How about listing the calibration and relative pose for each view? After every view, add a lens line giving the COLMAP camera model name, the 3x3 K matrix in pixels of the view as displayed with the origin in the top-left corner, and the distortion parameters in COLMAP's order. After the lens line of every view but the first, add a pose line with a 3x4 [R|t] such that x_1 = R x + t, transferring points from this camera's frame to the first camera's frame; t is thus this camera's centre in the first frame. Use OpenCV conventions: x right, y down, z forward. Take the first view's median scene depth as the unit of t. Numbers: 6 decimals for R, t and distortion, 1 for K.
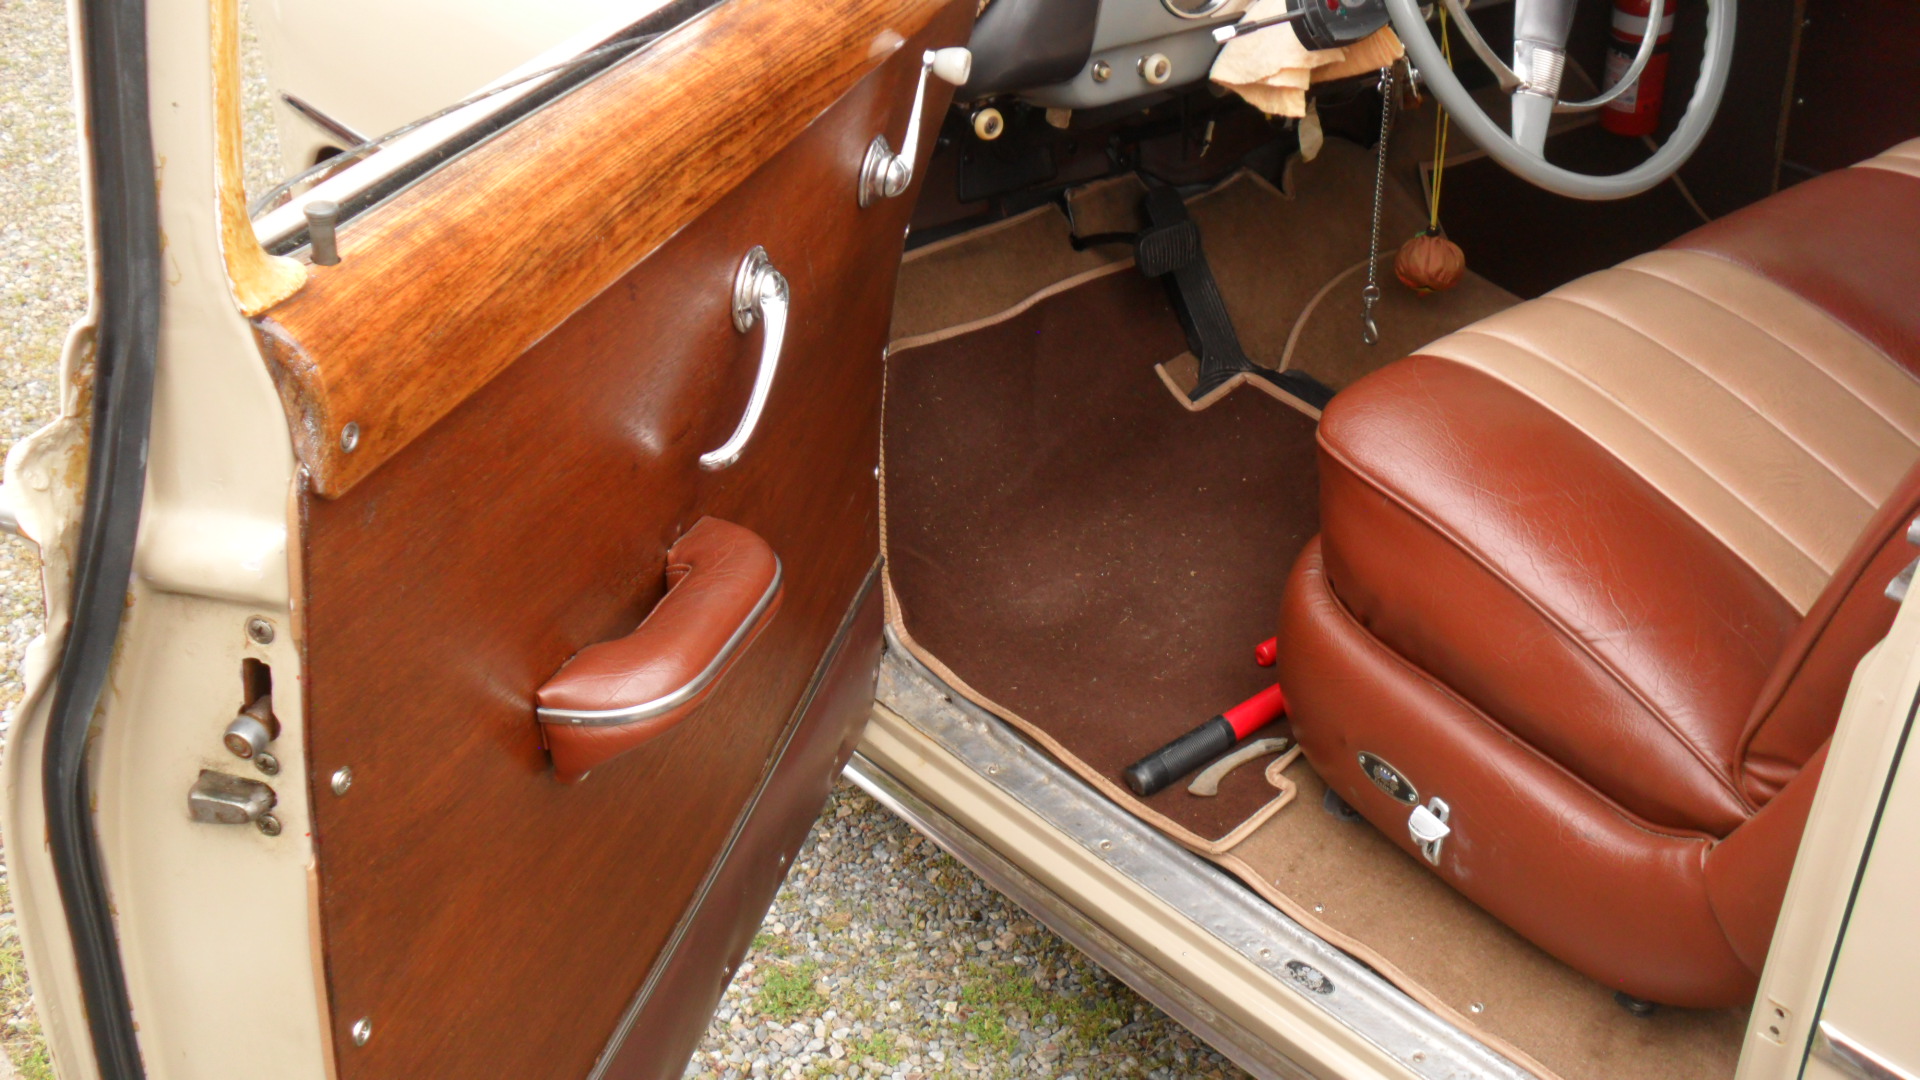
lens RADIAL K [[1925.1, 0, 960.0], [0, 1925.1, 540.0], [0, 0, 1]] dist [-0.139585, -0.000430]
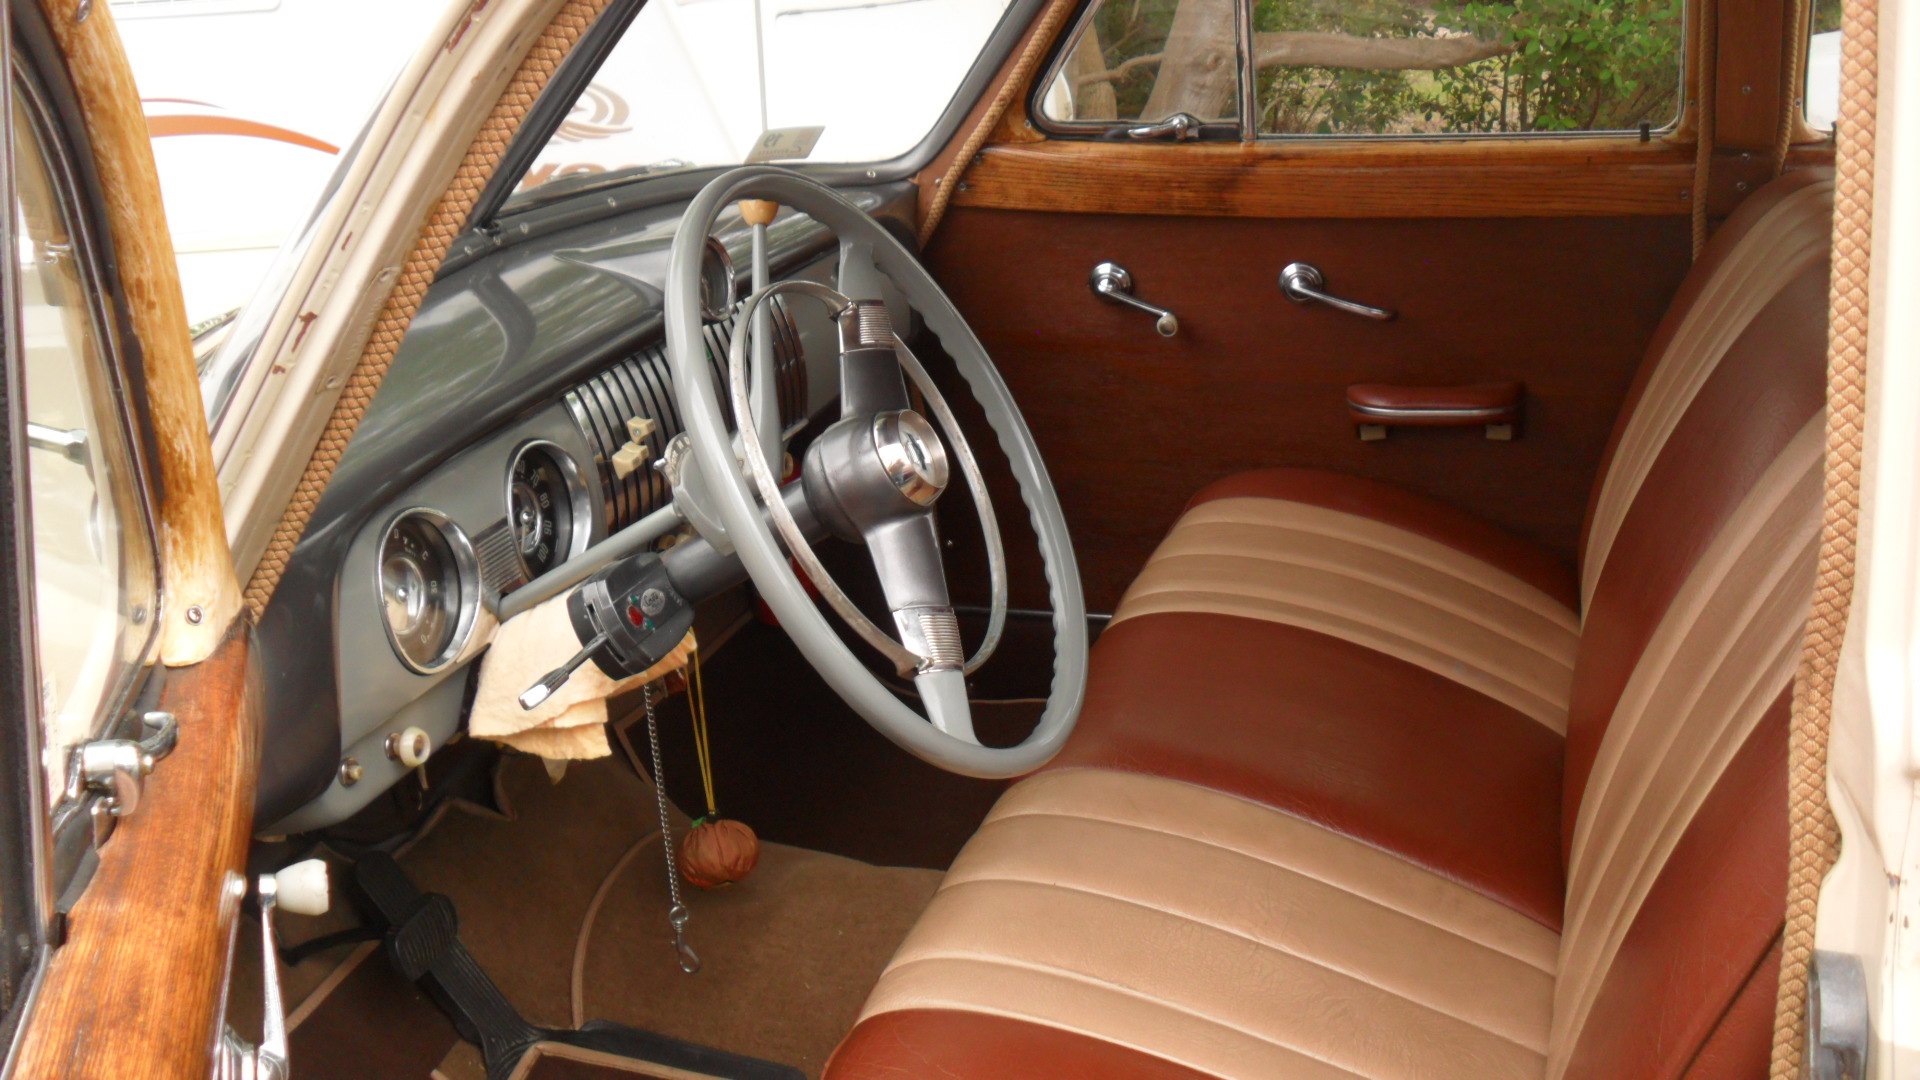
lens RADIAL K [[1925.1, 0, 960.0], [0, 1925.1, 540.0], [0, 0, 1]] dist [-0.139585, -0.000430]
pose [[0.825275, -0.216104, 0.521747, -0.096713], [0.334697, 0.931310, -0.143666, -0.142210], [-0.454861, 0.293191, 0.840917, 0.234479]]
